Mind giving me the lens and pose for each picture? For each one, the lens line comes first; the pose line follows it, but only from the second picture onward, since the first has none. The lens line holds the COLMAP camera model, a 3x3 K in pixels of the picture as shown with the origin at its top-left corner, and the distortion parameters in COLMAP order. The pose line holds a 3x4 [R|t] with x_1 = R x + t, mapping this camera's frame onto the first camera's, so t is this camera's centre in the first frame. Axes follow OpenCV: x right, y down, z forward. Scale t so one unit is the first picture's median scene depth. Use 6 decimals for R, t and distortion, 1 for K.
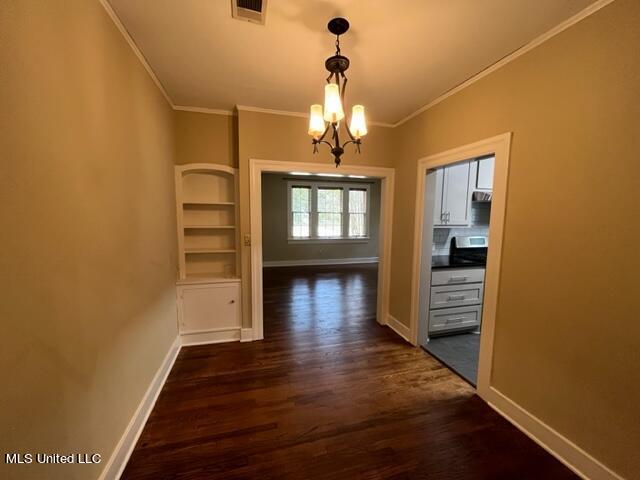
lens RADIAL K [[259.9, 0, 321.0], [0, 259.9, 241.1], [0, 0, 1]] dist [0.000323, 0.000068]
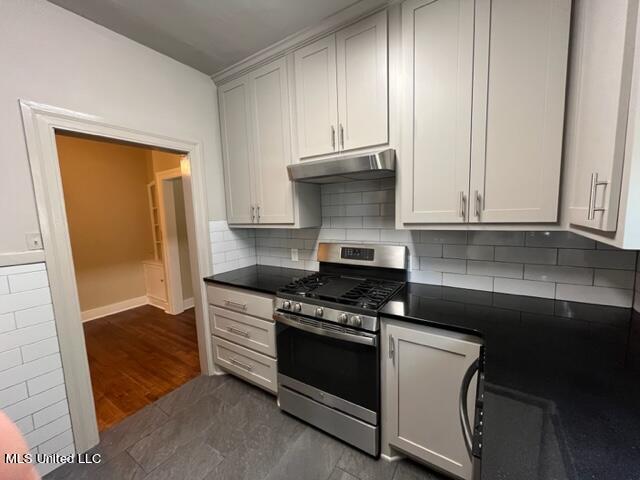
lens RADIAL K [[259.9, 0, 321.0], [0, 259.9, 241.1], [0, 0, 1]] dist [0.000323, 0.000068]
pose [[0.655106, 0.056180, -0.753445, 1.111311], [-0.042650, 0.998391, 0.037361, -0.049371], [0.754332, 0.007659, 0.656448, 0.685394]]
